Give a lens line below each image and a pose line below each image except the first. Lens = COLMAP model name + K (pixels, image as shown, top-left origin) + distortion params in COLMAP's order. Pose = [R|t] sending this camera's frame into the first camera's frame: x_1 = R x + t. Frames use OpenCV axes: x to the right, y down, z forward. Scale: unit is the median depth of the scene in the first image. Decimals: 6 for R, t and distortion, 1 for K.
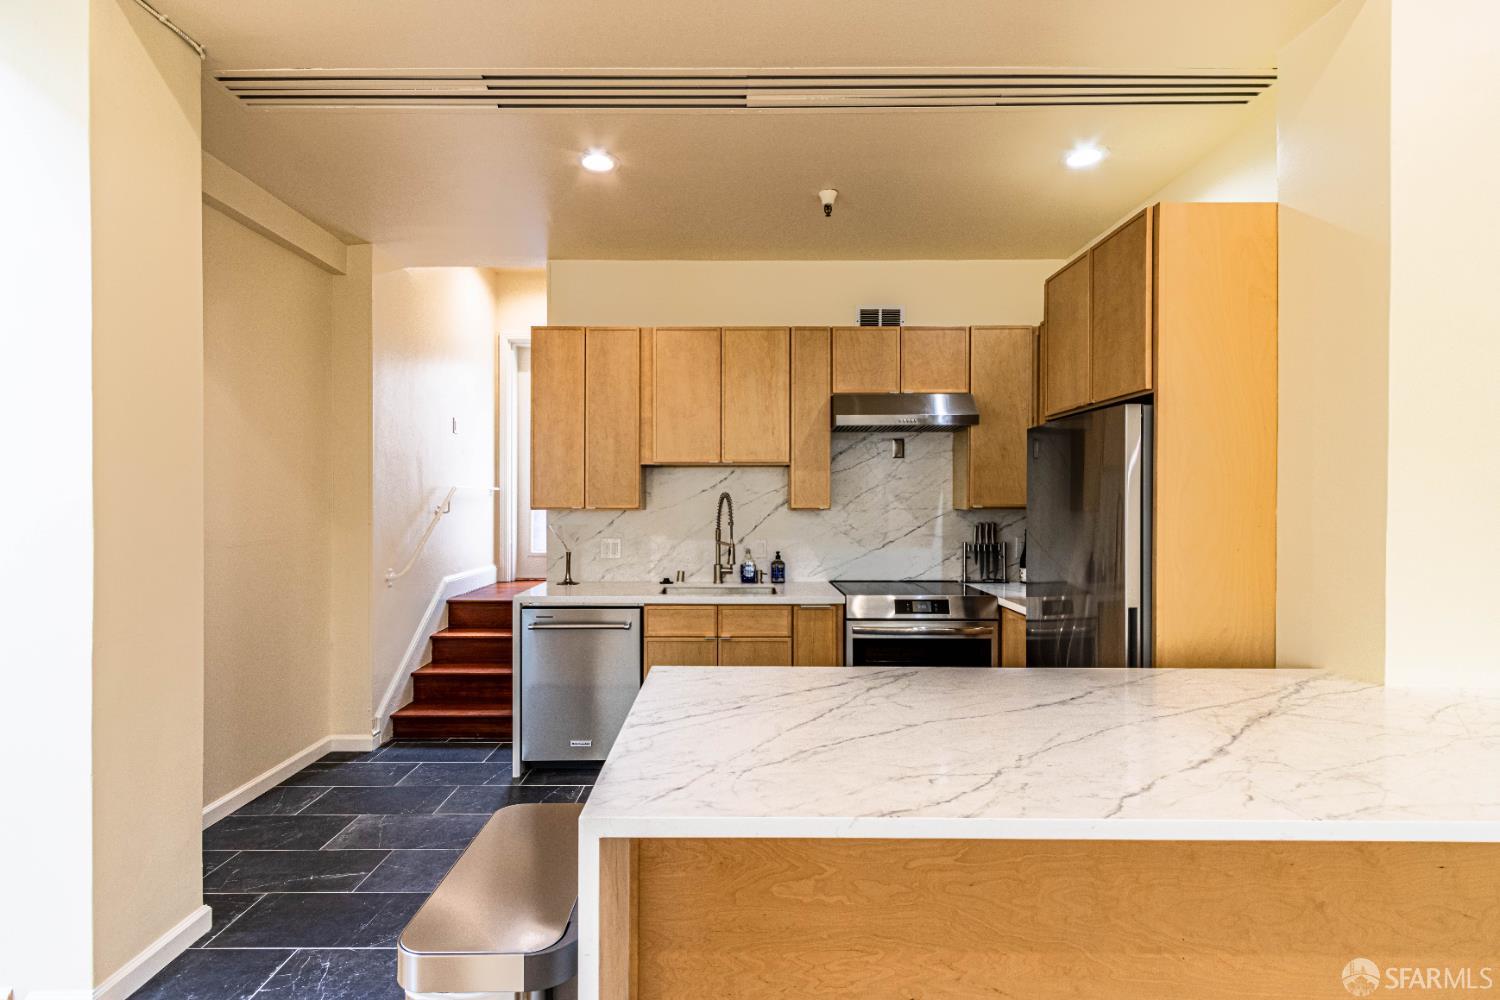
lens RADIAL K [[701.9, 0, 736.5], [0, 701.9, 500.5], [0, 0, 1]] dist [0.003617, 0.000246]
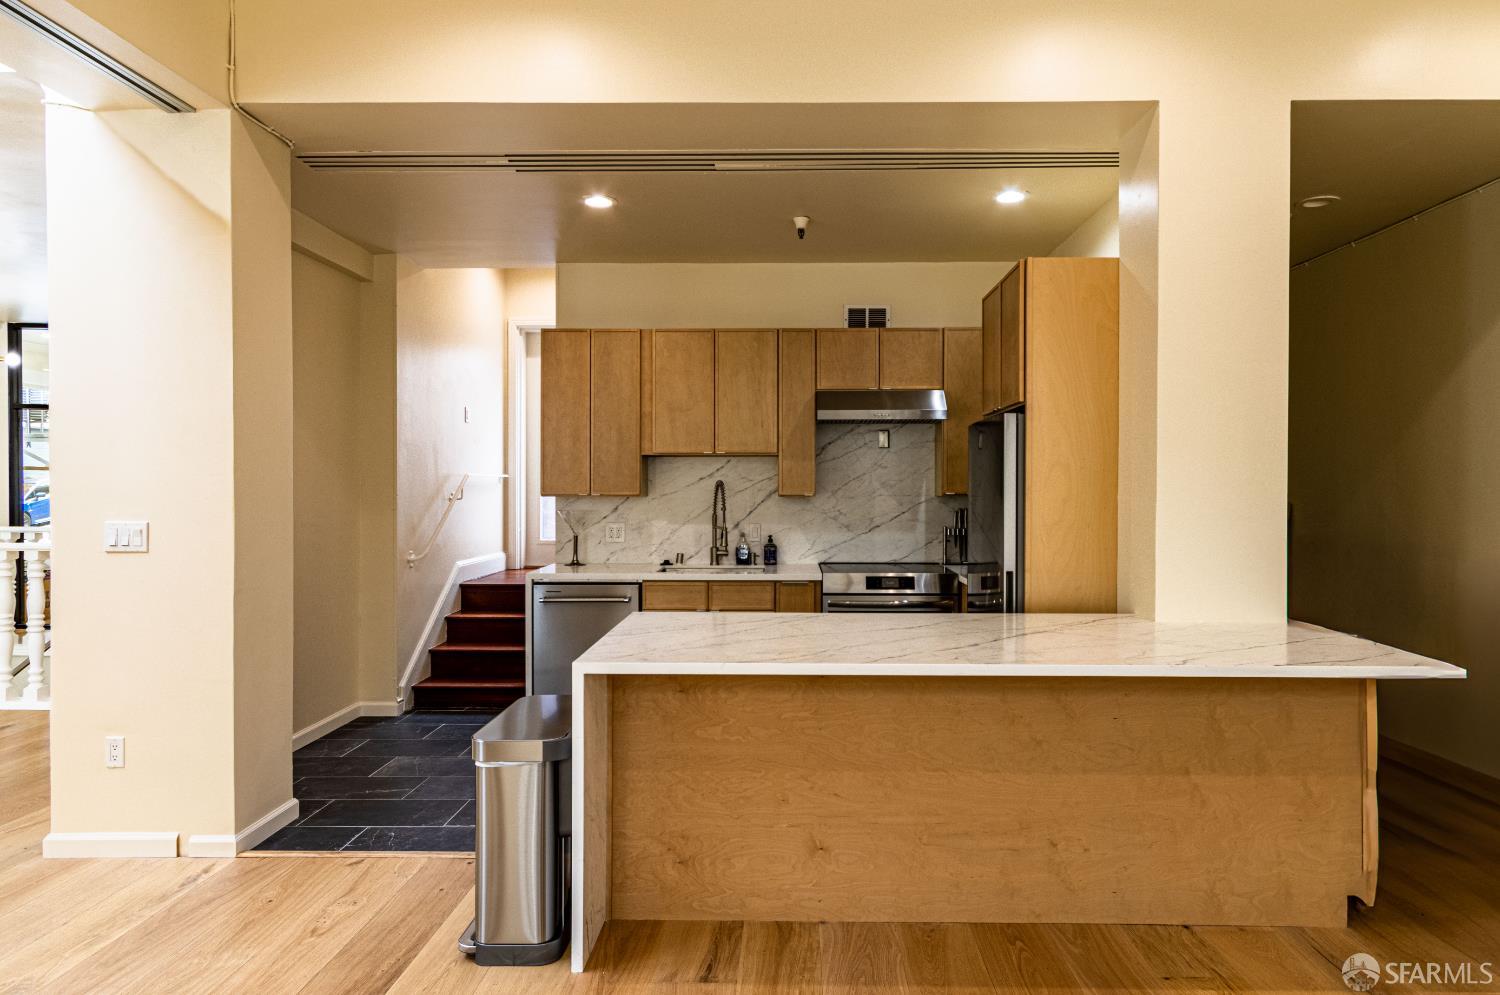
lens RADIAL K [[766.7, 0, 755.5], [0, 766.7, 489.8], [0, 0, 1]] dist [0.001591, 0.000061]
pose [[0.999956, -0.000293, -0.009327, 0.052172], [0.000321, 0.999995, 0.003011, -0.000583], [0.009326, -0.003014, 0.999952, -0.190323]]
